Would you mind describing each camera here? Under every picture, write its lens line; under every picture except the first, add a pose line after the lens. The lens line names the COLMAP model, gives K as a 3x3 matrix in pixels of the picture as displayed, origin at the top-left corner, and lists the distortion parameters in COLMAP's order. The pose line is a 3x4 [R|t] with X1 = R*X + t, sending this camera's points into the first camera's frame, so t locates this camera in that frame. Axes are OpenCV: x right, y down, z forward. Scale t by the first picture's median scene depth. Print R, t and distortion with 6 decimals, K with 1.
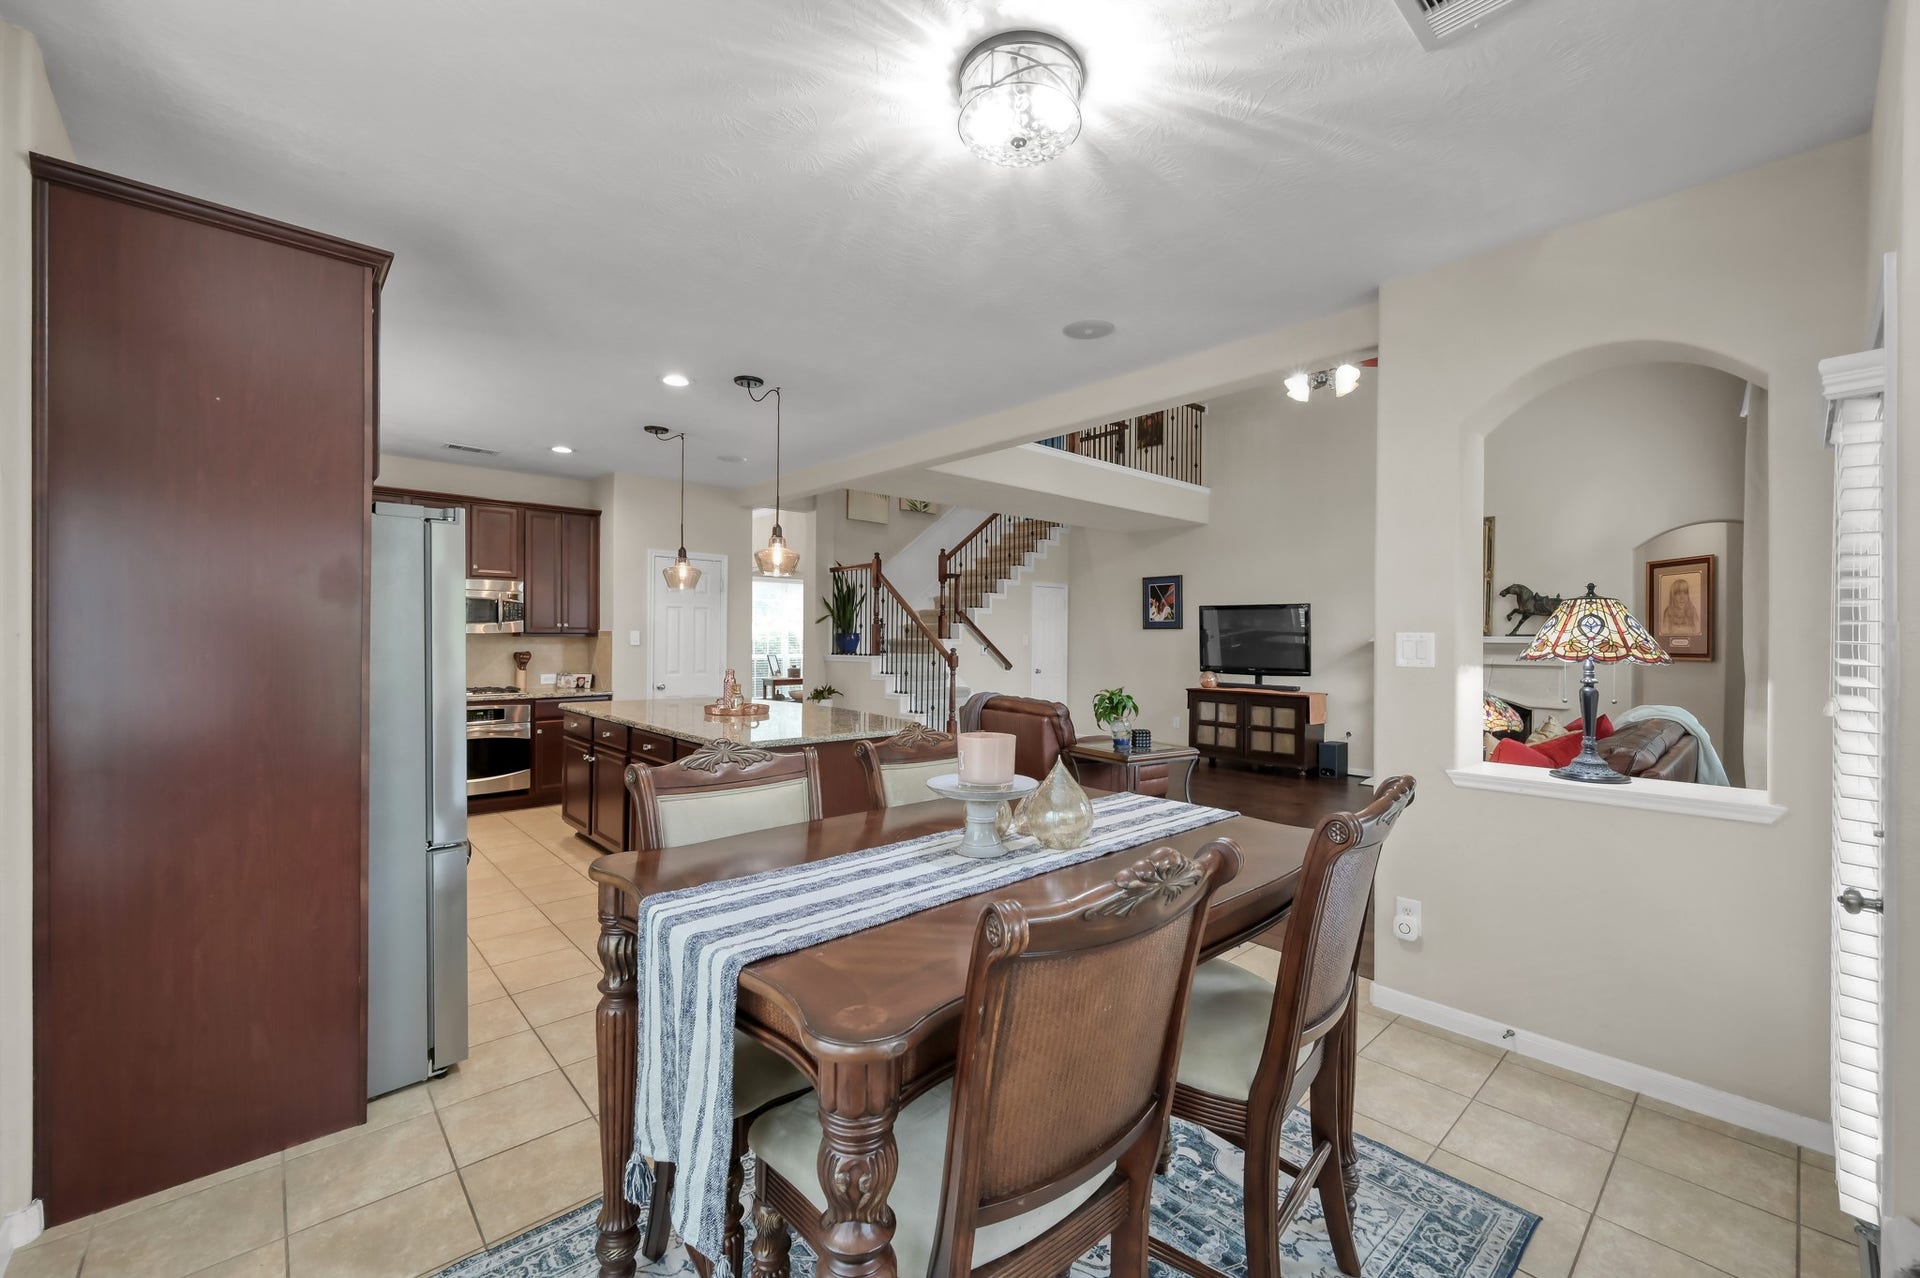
lens RADIAL K [[768.4, 0, 960.0], [0, 768.4, 639.0], [0, 0, 1]] dist [-0.001610, -0.000172]
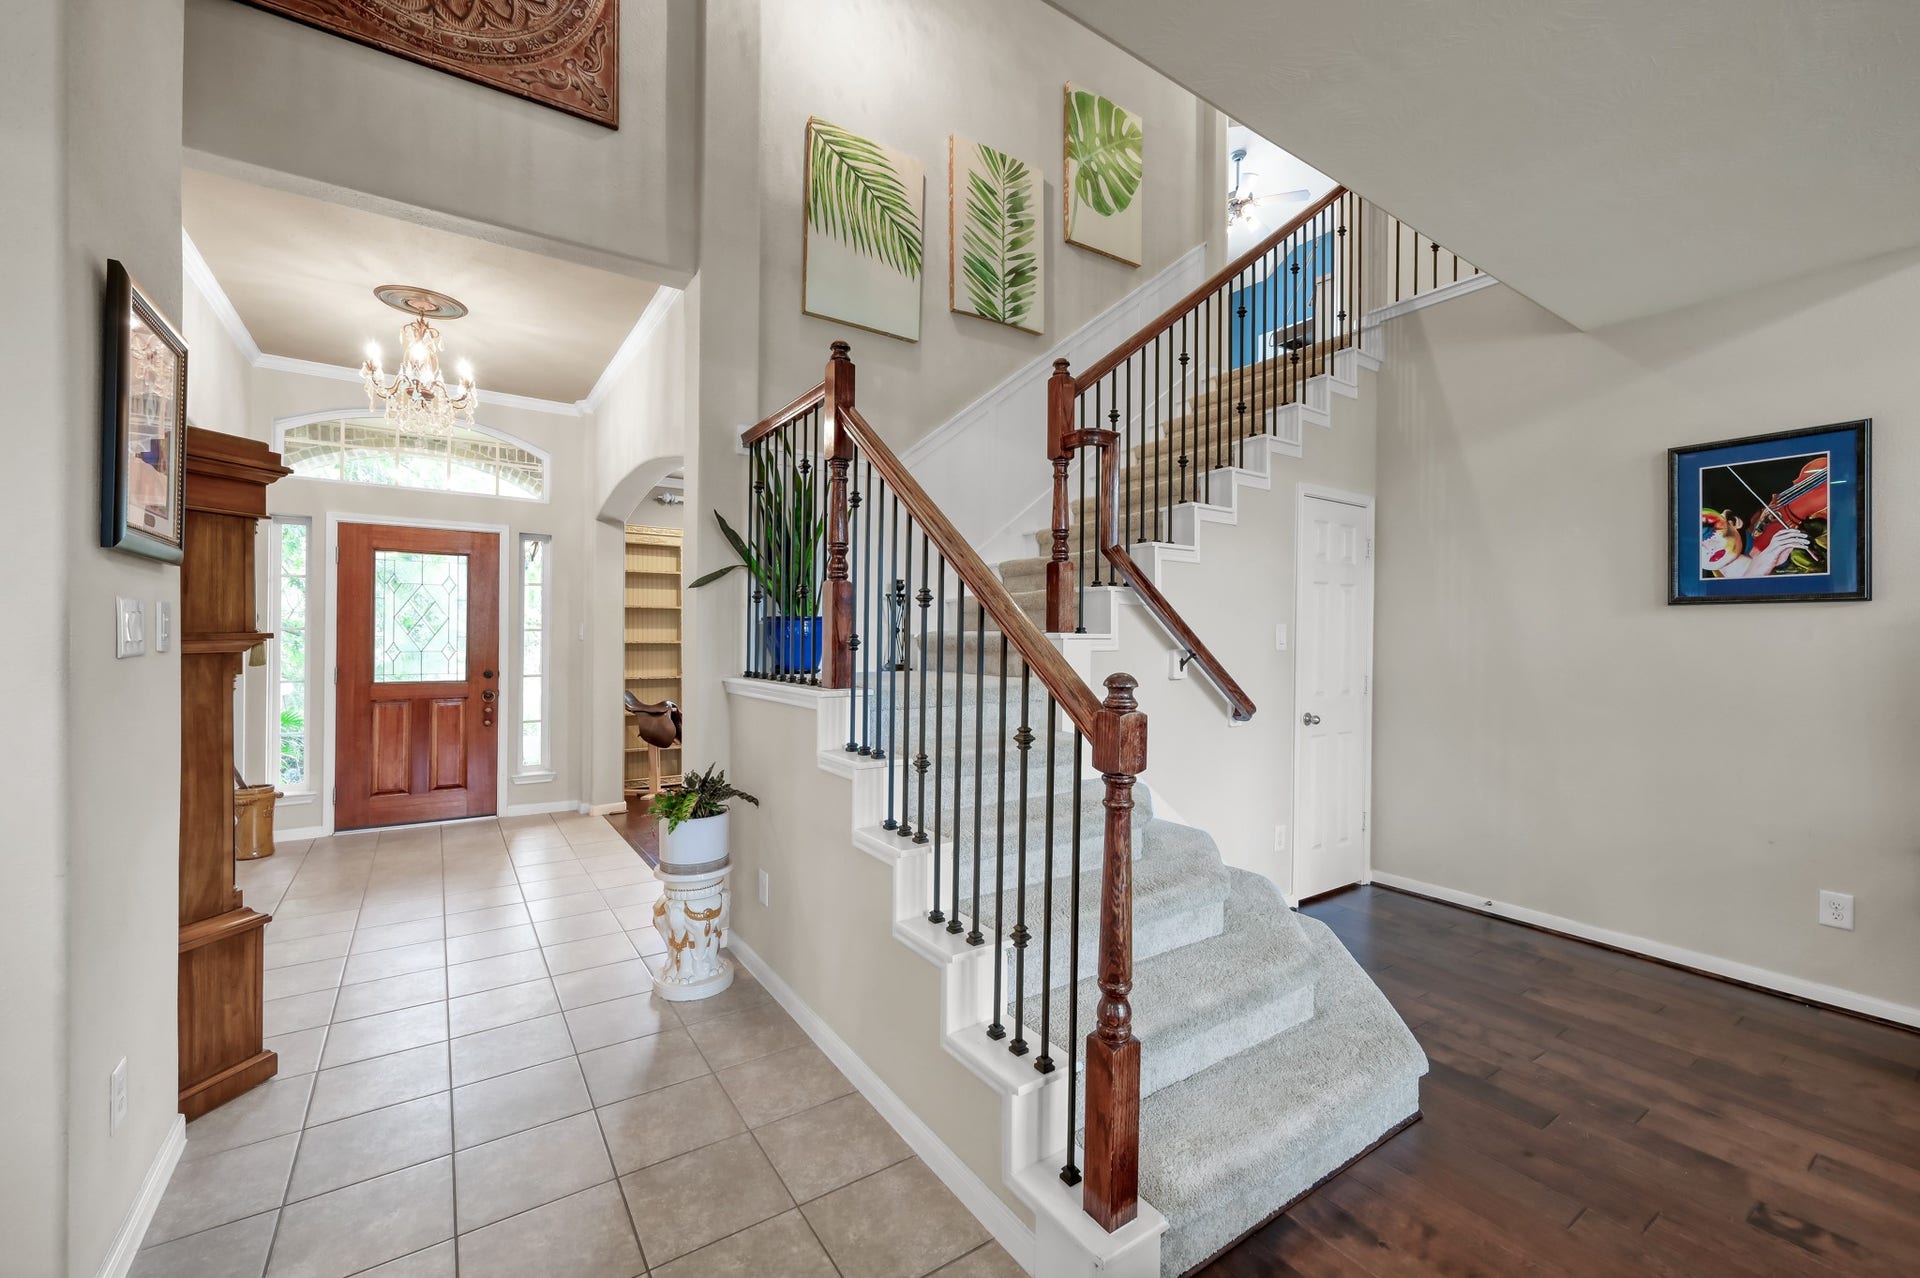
lens RADIAL K [[768.4, 0, 960.0], [0, 768.4, 639.0], [0, 0, 1]] dist [-0.001610, -0.000172]
pose [[0.989924, 0.003136, -0.141566, -0.020483], [-0.002405, 0.999983, 0.005337, 0.001208], [0.141580, -0.004943, 0.989914, 0.743419]]
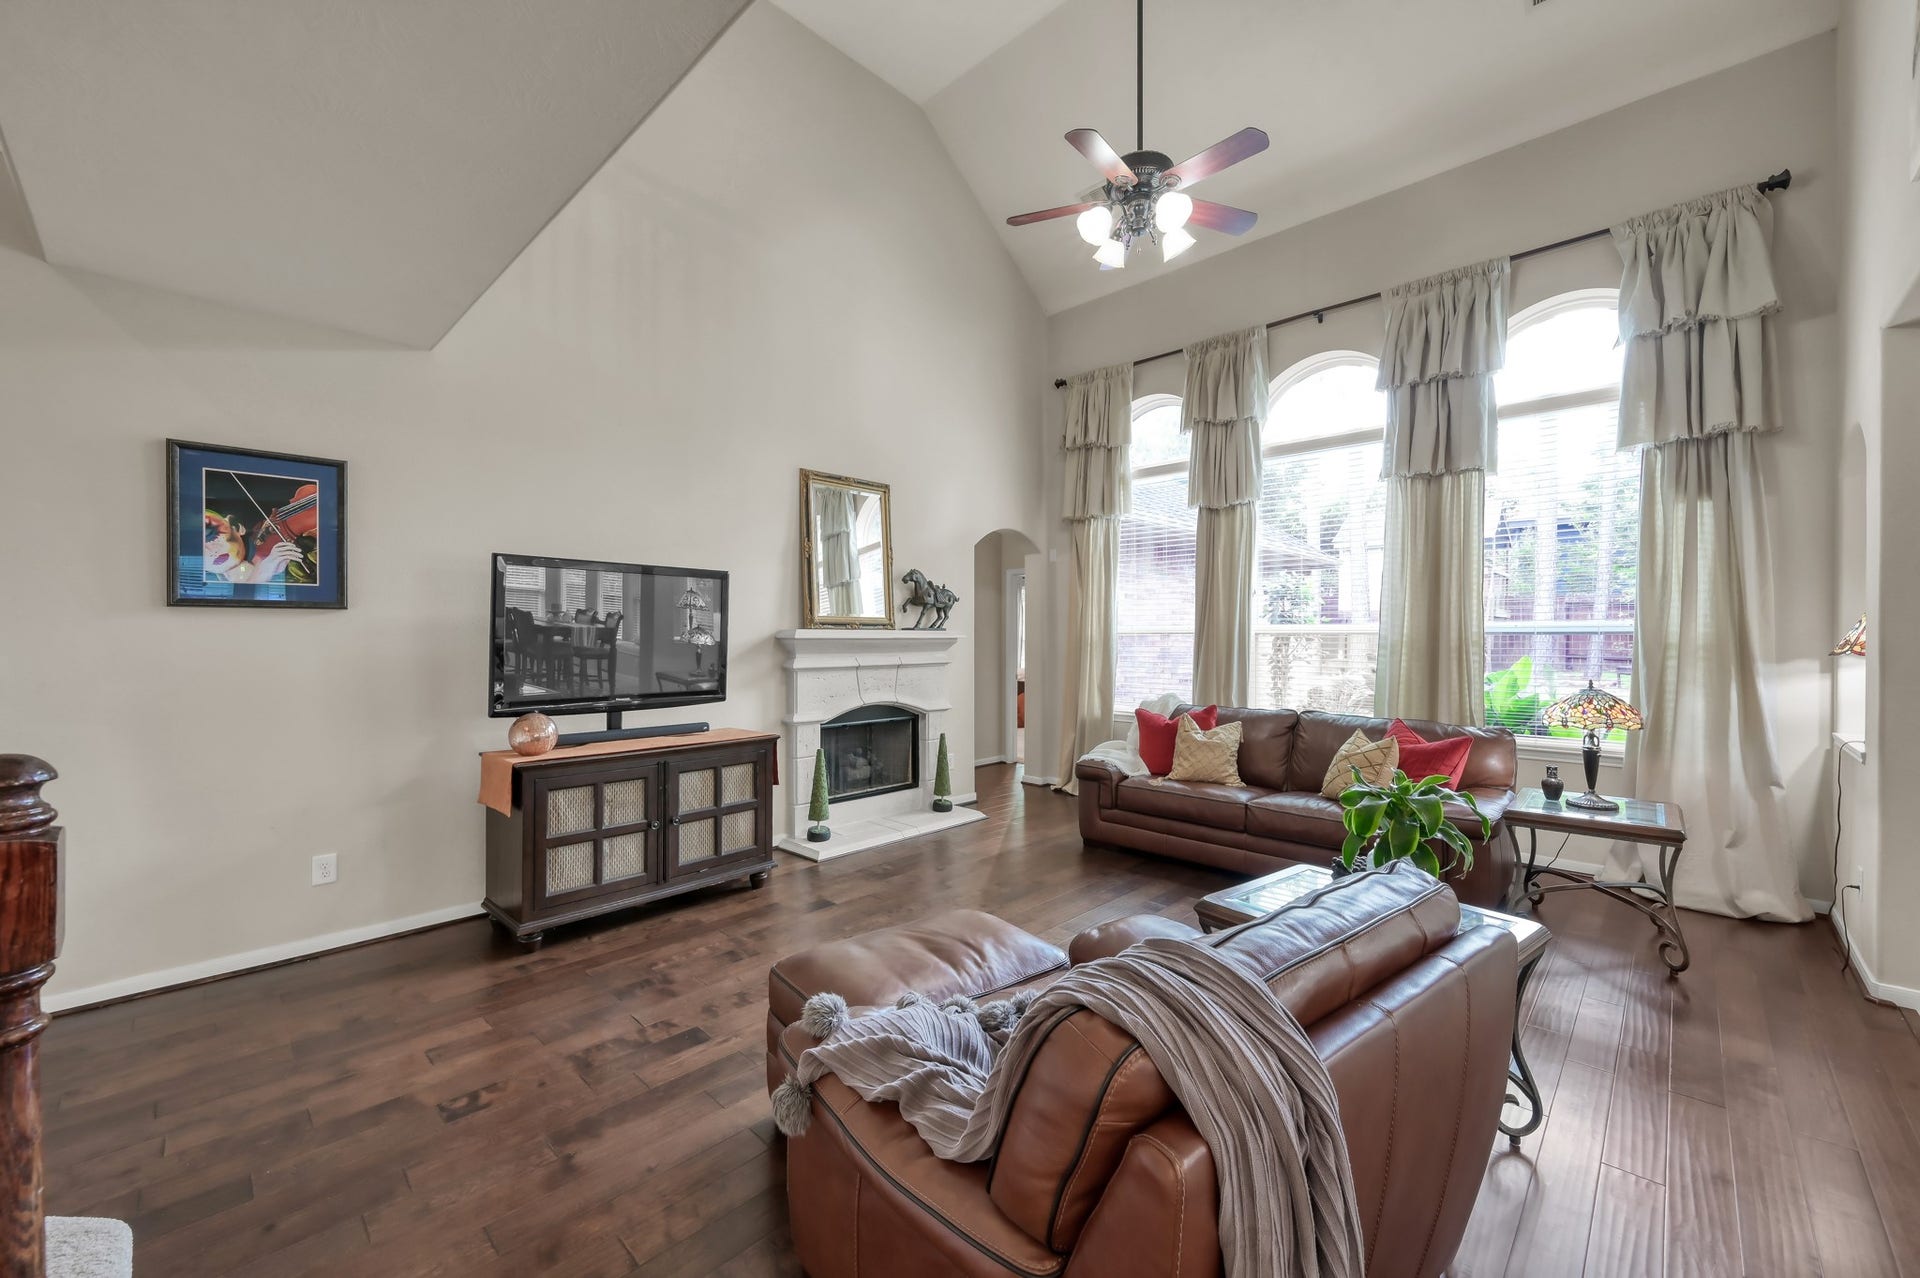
lens RADIAL K [[757.2, 0, 960.0], [0, 757.2, 639.0], [0, 0, 1]] dist [-0.001447, -0.000063]
pose [[-0.060173, -0.012912, 0.998104, -0.100515], [-0.001329, 0.999916, 0.012856, -0.004487], [-0.998187, -0.000553, -0.060185, 0.827554]]
